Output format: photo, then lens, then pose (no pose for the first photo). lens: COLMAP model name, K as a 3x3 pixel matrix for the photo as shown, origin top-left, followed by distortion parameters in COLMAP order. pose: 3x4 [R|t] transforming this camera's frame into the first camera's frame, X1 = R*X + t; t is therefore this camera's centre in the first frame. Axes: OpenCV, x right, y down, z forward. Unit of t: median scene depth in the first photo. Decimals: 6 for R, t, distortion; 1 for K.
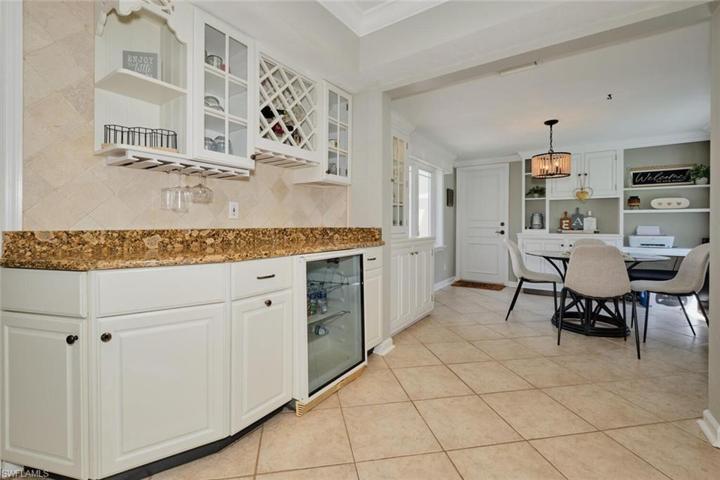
lens RADIAL K [[337.0, 0, 336.4], [0, 337.0, 226.8], [0, 0, 1]] dist [-0.001013, -0.005352]
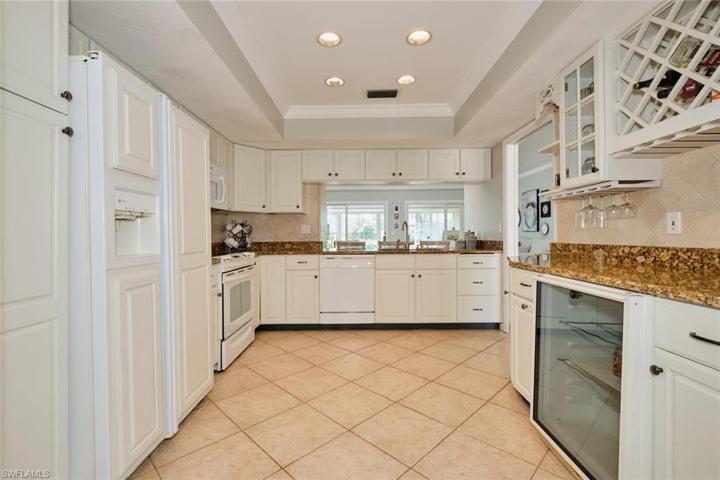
lens RADIAL K [[337.0, 0, 337.9], [0, 337.0, 236.2], [0, 0, 1]] dist [-0.001013, -0.005352]
pose [[-0.853433, 0.006484, -0.521162, 0.820743], [0.002710, 0.999964, 0.008003, -0.030578], [0.521196, 0.005418, -0.853420, 1.377250]]
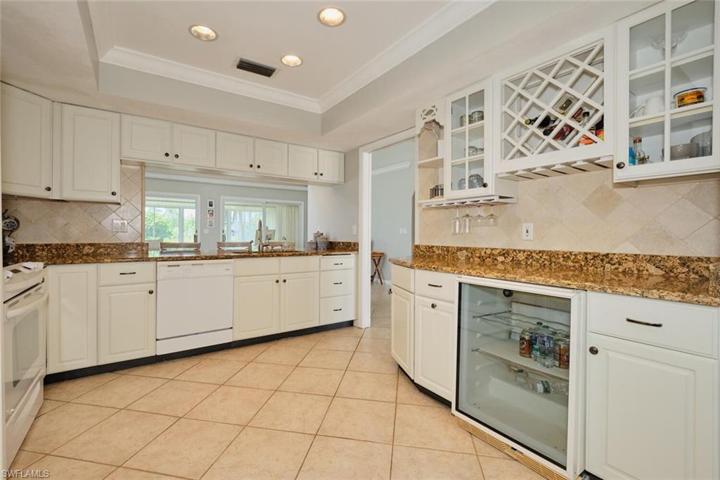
lens RADIAL K [[337.0, 0, 356.2], [0, 337.0, 237.1], [0, 0, 1]] dist [-0.001013, -0.005352]
pose [[-0.366414, 0.004977, -0.930439, 0.914636], [-0.014291, 0.999838, 0.010977, -0.039465], [0.930342, 0.017319, -0.366284, 0.979971]]
